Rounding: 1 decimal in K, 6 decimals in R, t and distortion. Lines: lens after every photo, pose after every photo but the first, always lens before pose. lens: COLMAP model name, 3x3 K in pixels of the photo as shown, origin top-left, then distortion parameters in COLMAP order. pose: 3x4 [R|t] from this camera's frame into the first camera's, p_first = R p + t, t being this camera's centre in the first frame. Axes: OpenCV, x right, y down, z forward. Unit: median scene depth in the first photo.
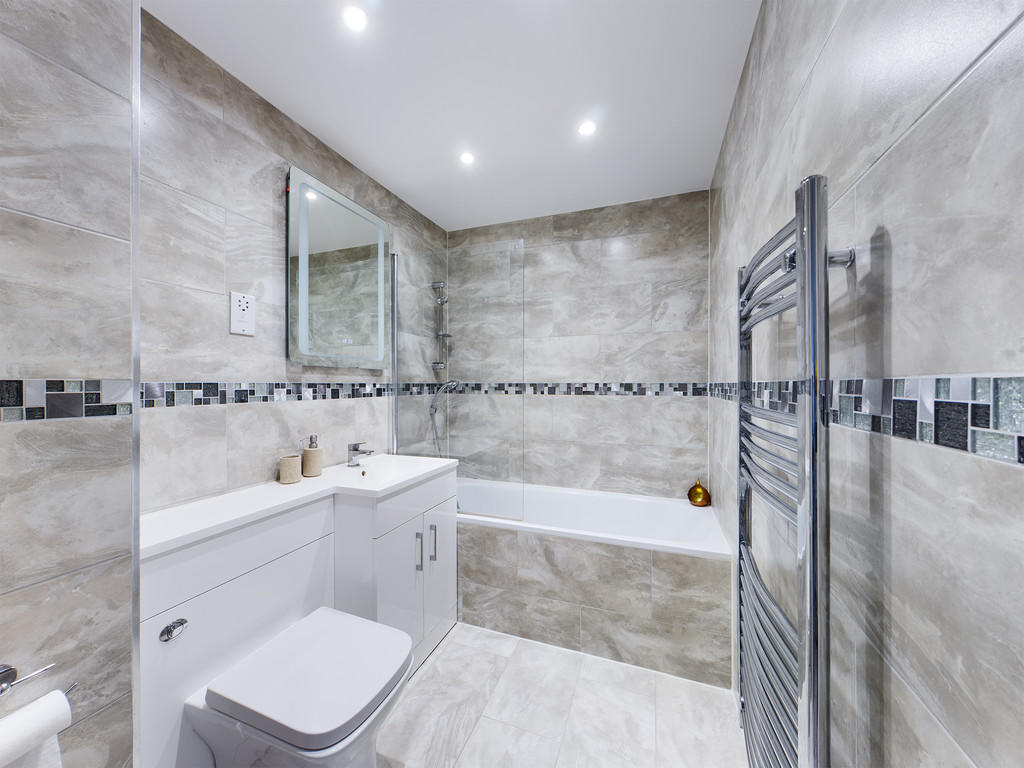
lens RADIAL K [[377.6, 0, 509.7], [0, 377.6, 389.2], [0, 0, 1]] dist [0.000729, 0.000028]
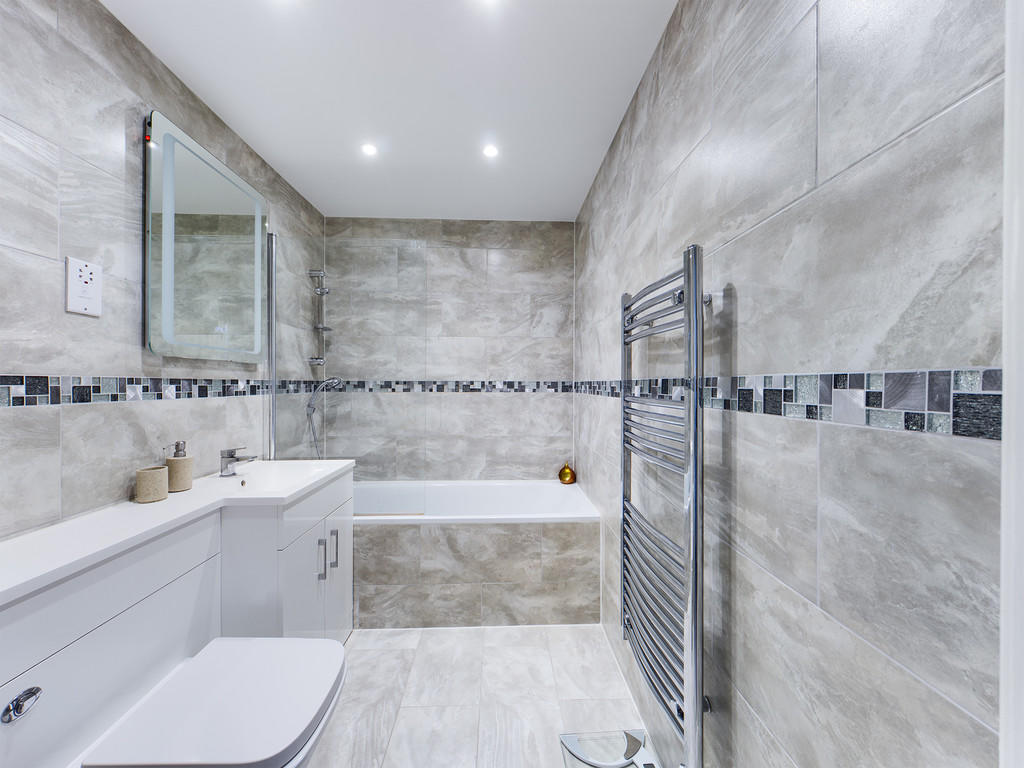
lens RADIAL K [[377.6, 0, 509.7], [0, 377.6, 389.2], [0, 0, 1]] dist [0.000729, 0.000028]
pose [[0.919886, -0.002317, 0.392179, -0.170093], [0.001830, 0.999997, 0.001616, 0.007132], [-0.392182, -0.000769, 0.919887, -0.040983]]
